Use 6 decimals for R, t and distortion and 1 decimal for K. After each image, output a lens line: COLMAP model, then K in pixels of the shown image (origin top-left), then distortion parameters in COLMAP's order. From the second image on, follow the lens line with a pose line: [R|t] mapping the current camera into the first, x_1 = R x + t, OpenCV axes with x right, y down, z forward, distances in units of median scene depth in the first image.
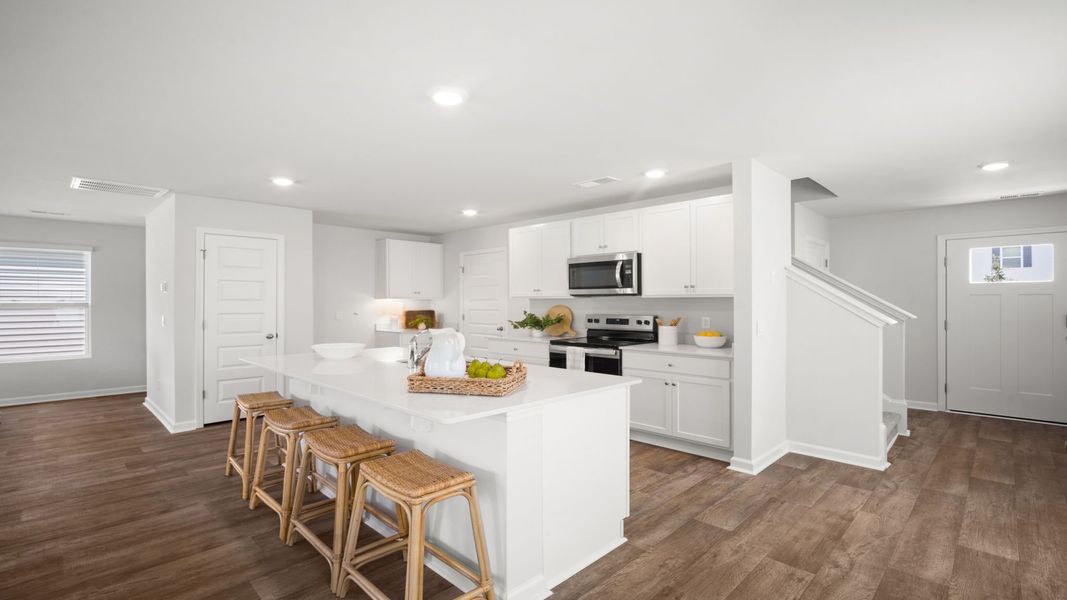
lens RADIAL K [[479.6, 0, 530.7], [0, 479.6, 304.7], [0, 0, 1]] dist [-0.010192, 0.003526]
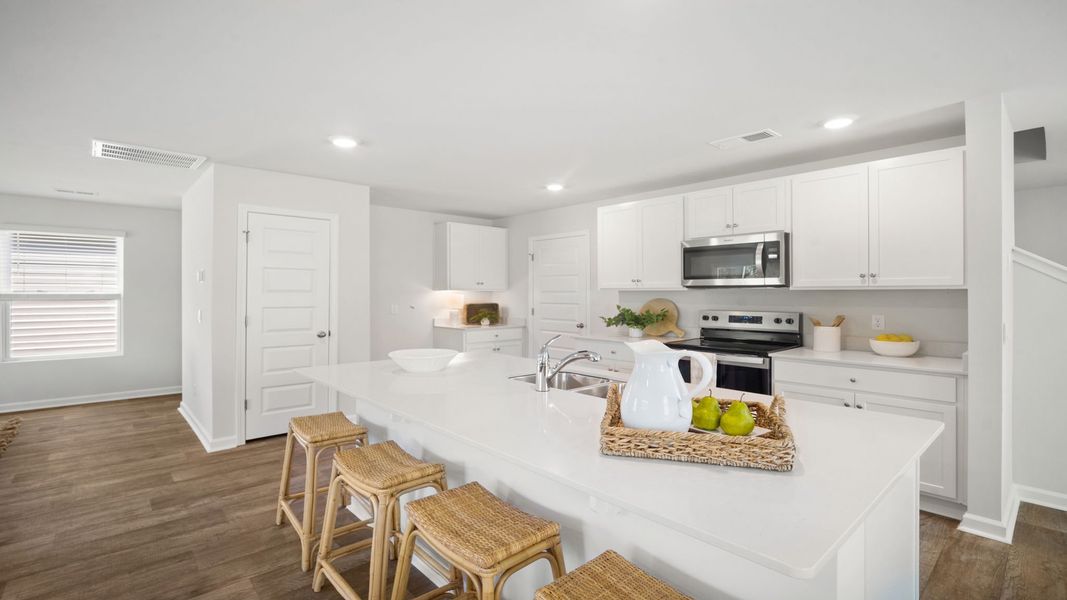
lens RADIAL K [[479.6, 0, 533.0], [0, 479.6, 294.8], [0, 0, 1]] dist [-0.010192, 0.003526]
pose [[0.998628, 0.002686, -0.052295, -0.140080], [-0.002837, 0.999992, -0.002807, -0.003118], [0.052287, 0.002951, 0.998628, 0.191399]]
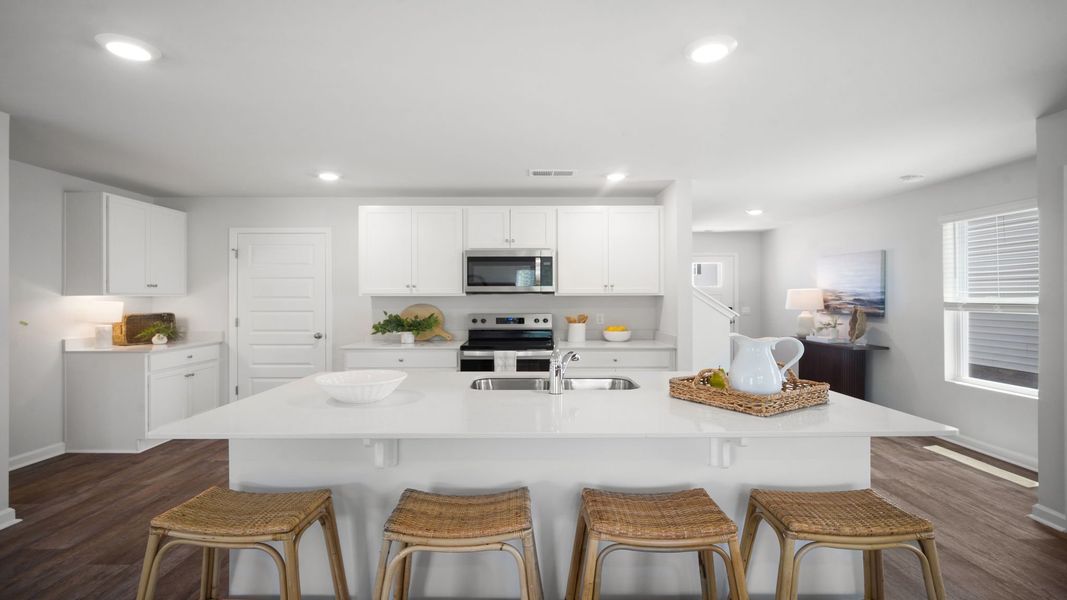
lens RADIAL K [[479.6, 0, 528.7], [0, 479.6, 296.0], [0, 0, 1]] dist [-0.010192, 0.003526]
pose [[0.705619, 0.002601, 0.708586, -0.491326], [0.004652, 0.999955, -0.008303, -0.005956], [-0.708576, 0.009155, 0.705575, 0.324518]]
